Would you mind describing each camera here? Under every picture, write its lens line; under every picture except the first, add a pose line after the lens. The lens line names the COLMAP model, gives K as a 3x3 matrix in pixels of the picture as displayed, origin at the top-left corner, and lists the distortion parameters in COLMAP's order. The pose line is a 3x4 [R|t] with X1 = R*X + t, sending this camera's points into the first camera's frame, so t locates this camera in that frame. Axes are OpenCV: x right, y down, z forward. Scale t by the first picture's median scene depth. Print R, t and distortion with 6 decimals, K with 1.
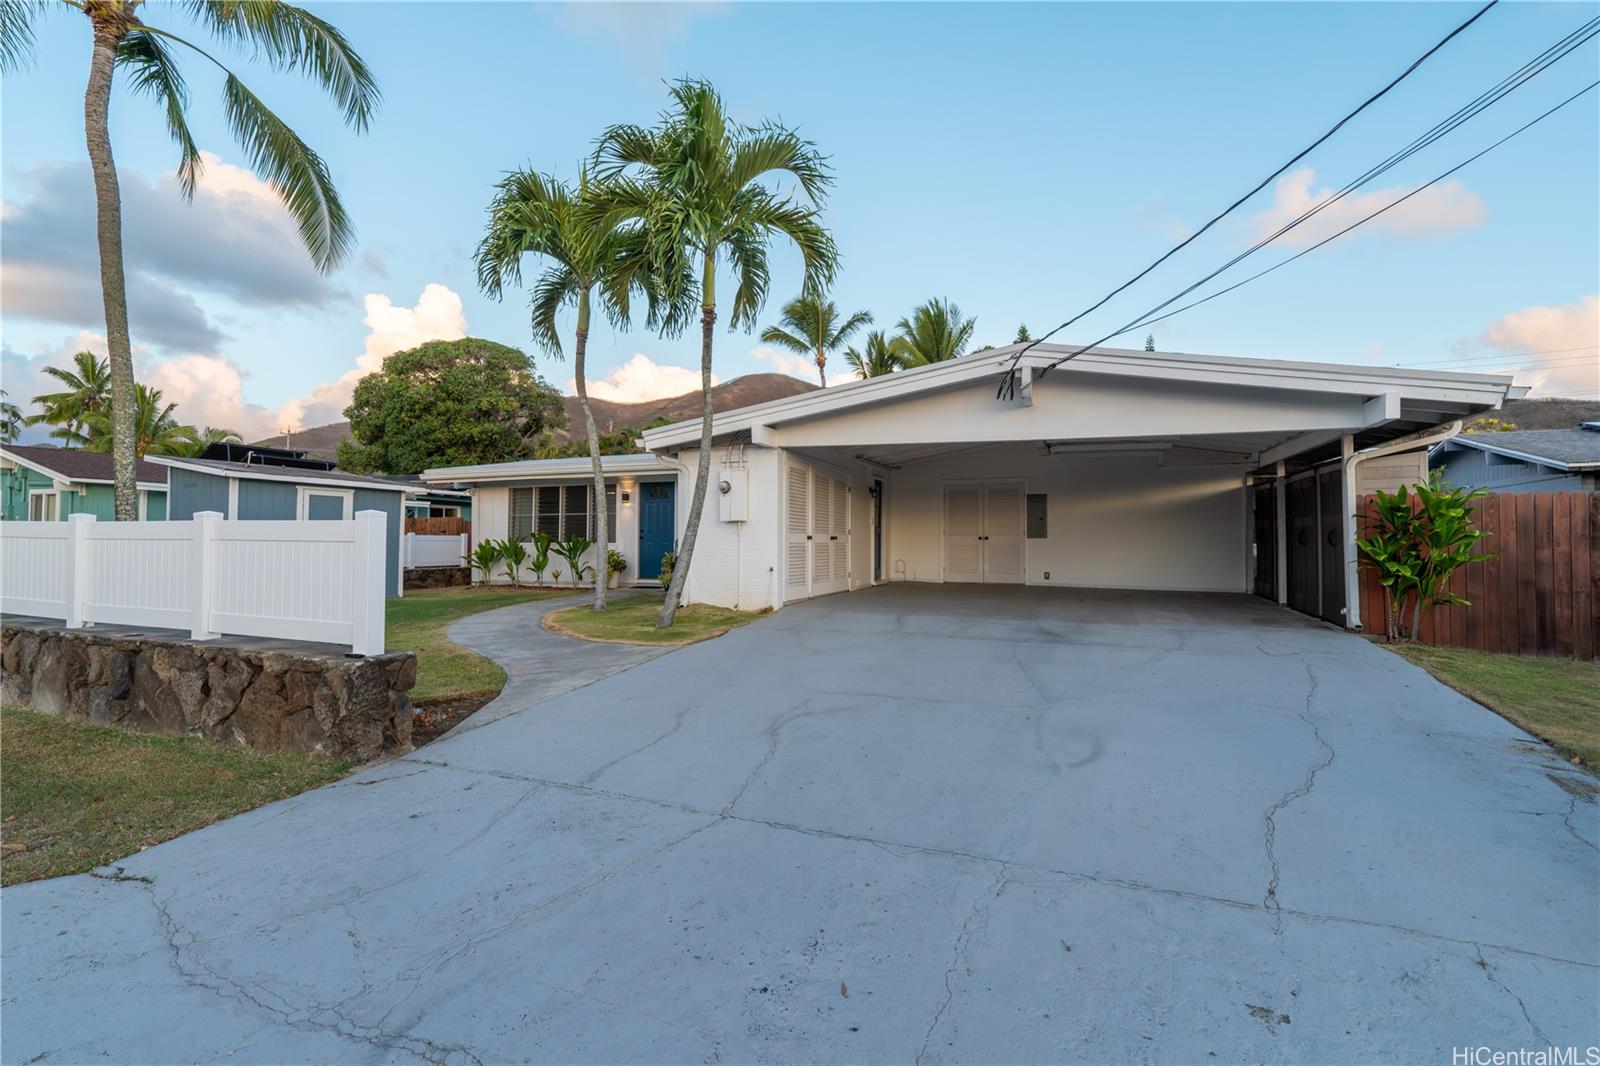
lens RADIAL K [[723.6, 0, 800.0], [0, 723.6, 533.0], [0, 0, 1]] dist [-0.004609, 0.000284]
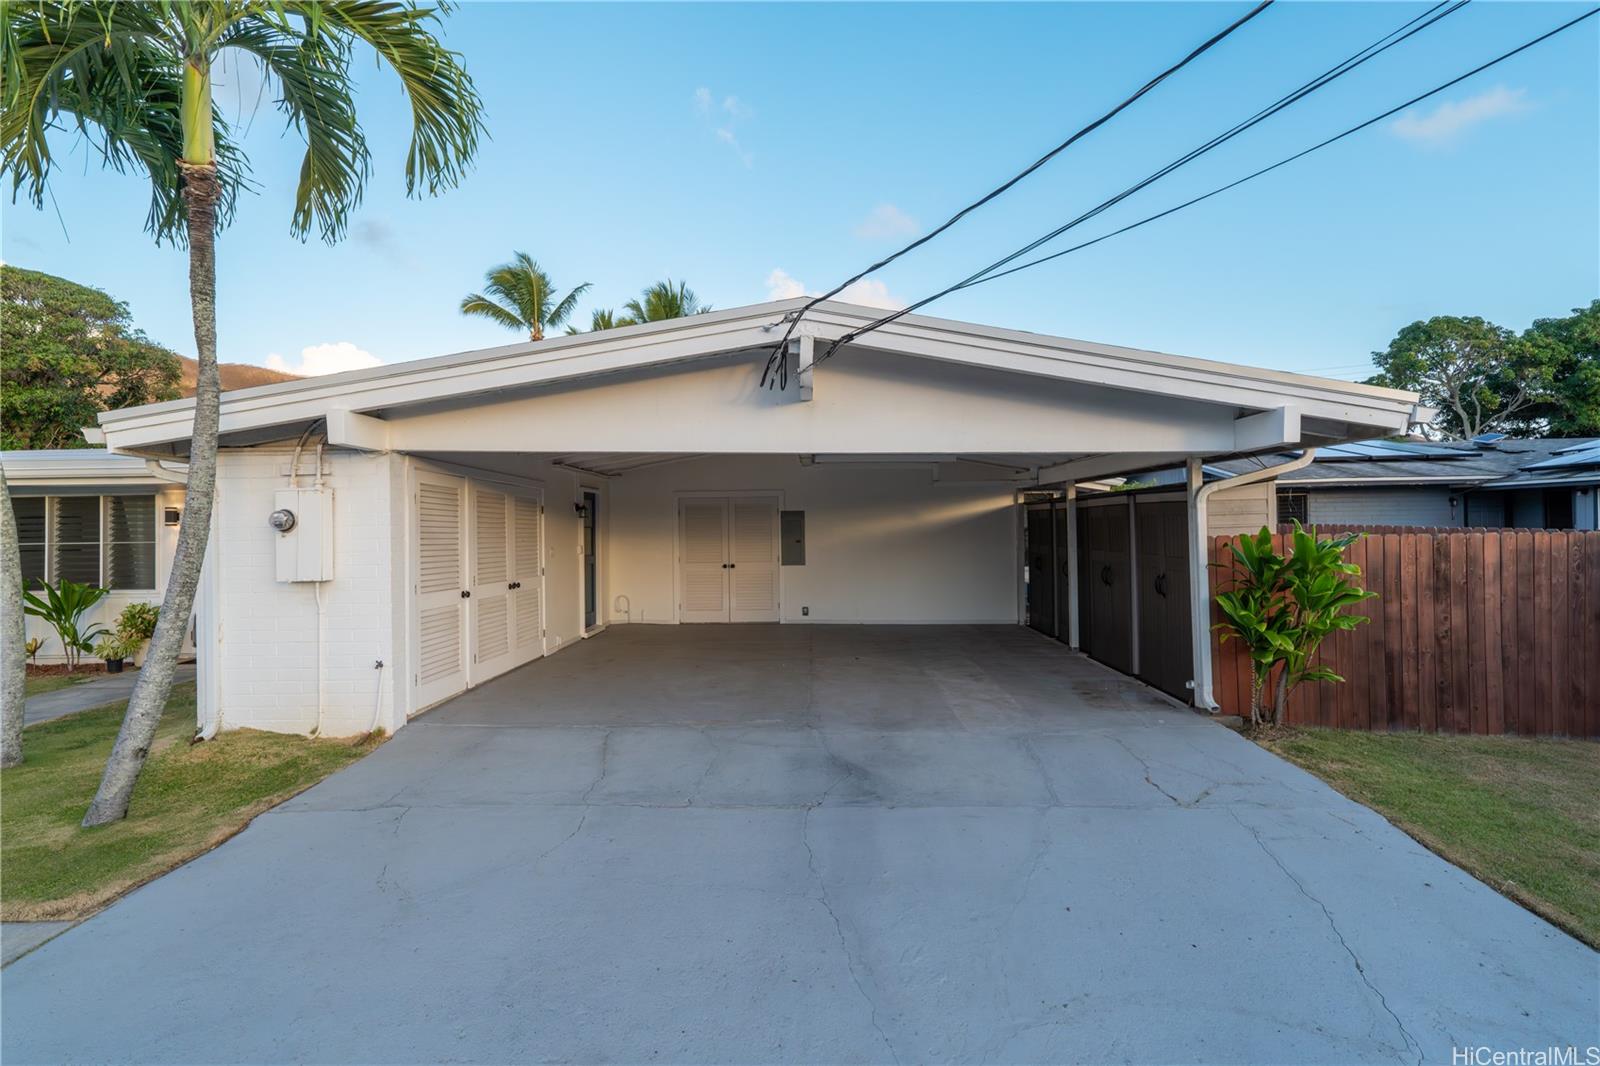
lens RADIAL K [[717.4, 0, 800.0], [0, 717.4, 533.0], [0, 0, 1]] dist [-0.005419, -0.000157]
pose [[0.935037, -0.014369, 0.354259, 0.056034], [0.010101, 0.999852, 0.013894, -0.045303], [-0.354406, -0.009413, 0.935044, 0.274537]]
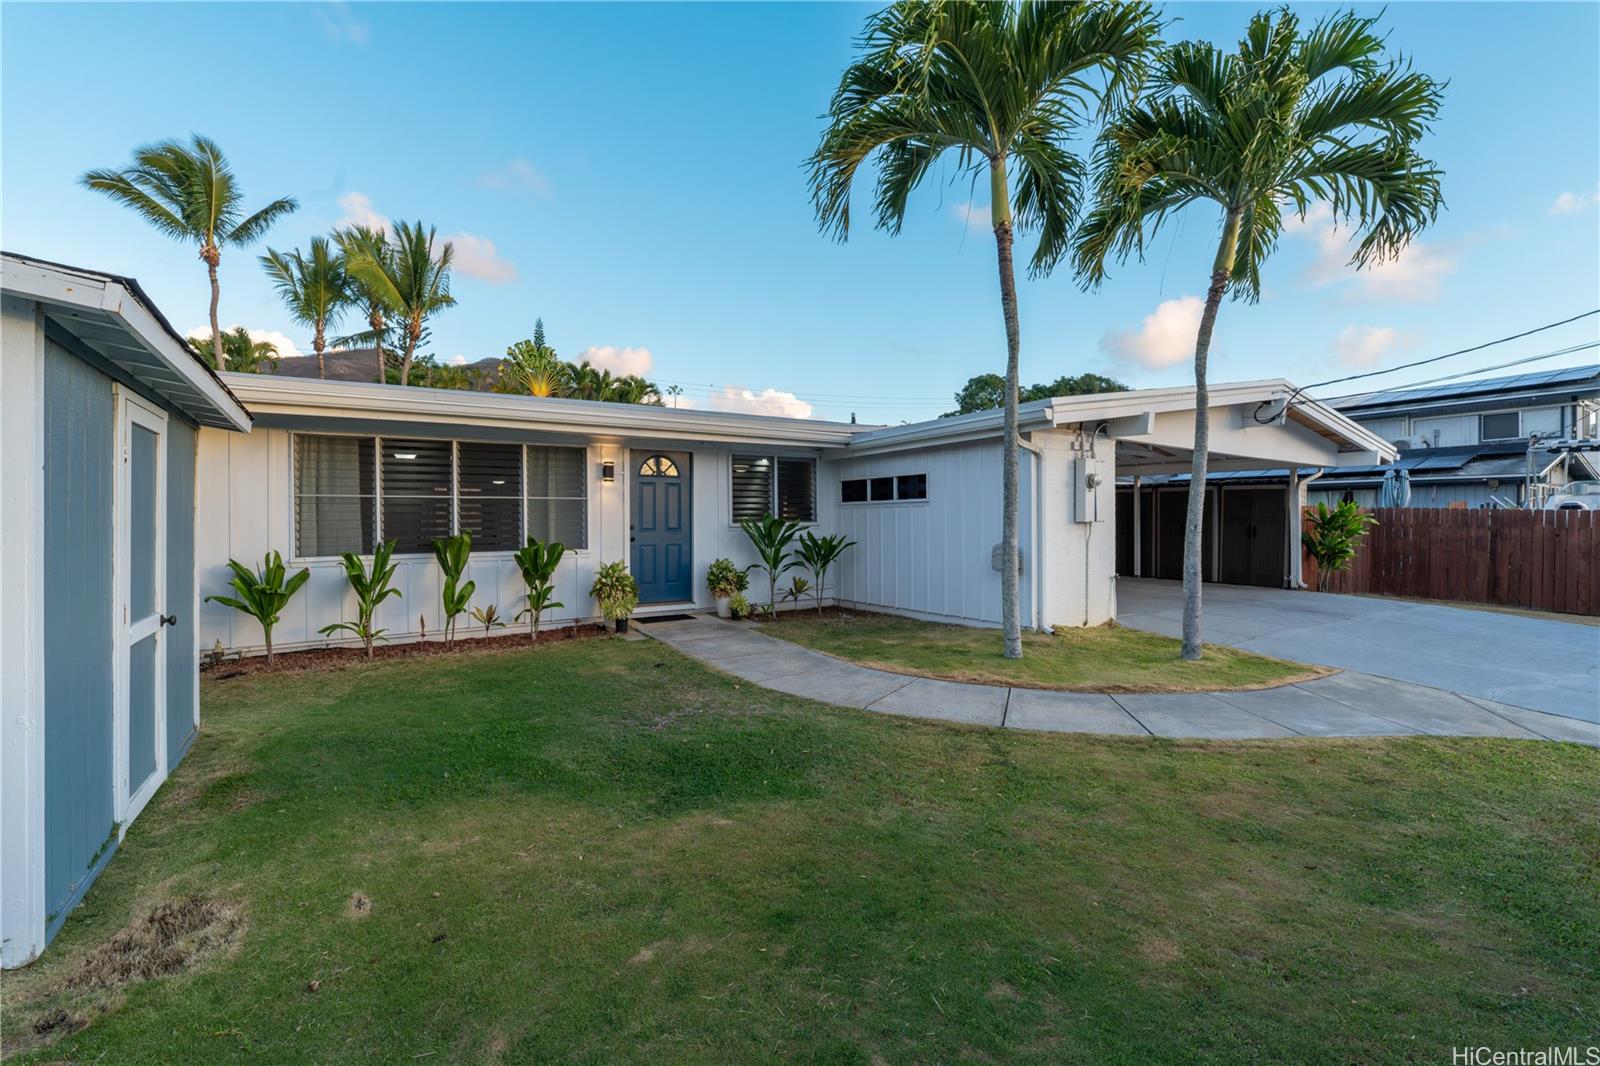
lens RADIAL K [[723.6, 0, 800.0], [0, 723.6, 533.0], [0, 0, 1]] dist [-0.004609, 0.000284]
pose [[0.559940, -0.018159, 0.828334, -0.766320], [-0.005245, 0.999662, 0.025461, -0.018021], [-0.828517, -0.018601, 0.559655, 0.641112]]
